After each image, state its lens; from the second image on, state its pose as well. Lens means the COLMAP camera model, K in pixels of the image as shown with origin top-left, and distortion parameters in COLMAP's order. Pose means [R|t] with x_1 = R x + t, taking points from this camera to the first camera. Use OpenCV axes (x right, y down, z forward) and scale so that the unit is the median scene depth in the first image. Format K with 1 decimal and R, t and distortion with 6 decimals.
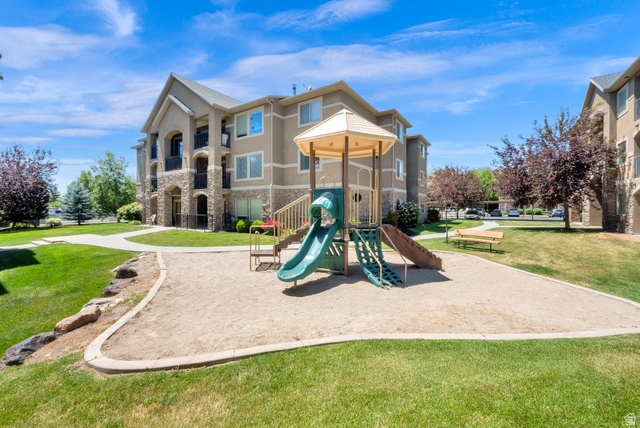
lens RADIAL K [[257.1, 0, 321.6], [0, 257.1, 210.5], [0, 0, 1]] dist [0.001392, -0.000030]
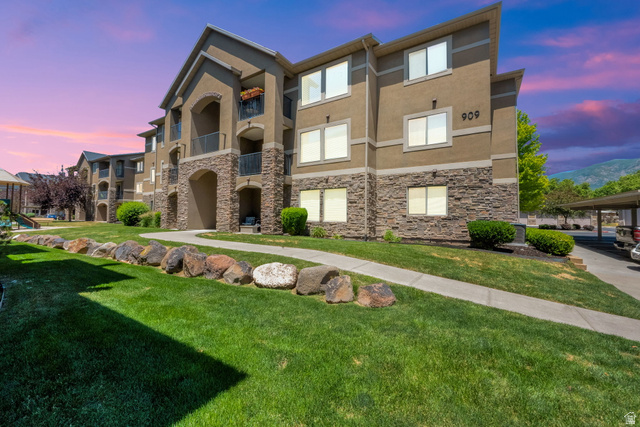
lens RADIAL K [[257.1, 0, 321.6], [0, 257.1, 210.0], [0, 0, 1]] dist [0.001392, -0.000030]
pose [[-0.000649, 0.031553, 0.999502, -1.205810], [-0.002463, 0.999499, -0.031555, 0.045860], [-0.999997, -0.002482, -0.000571, -1.100282]]
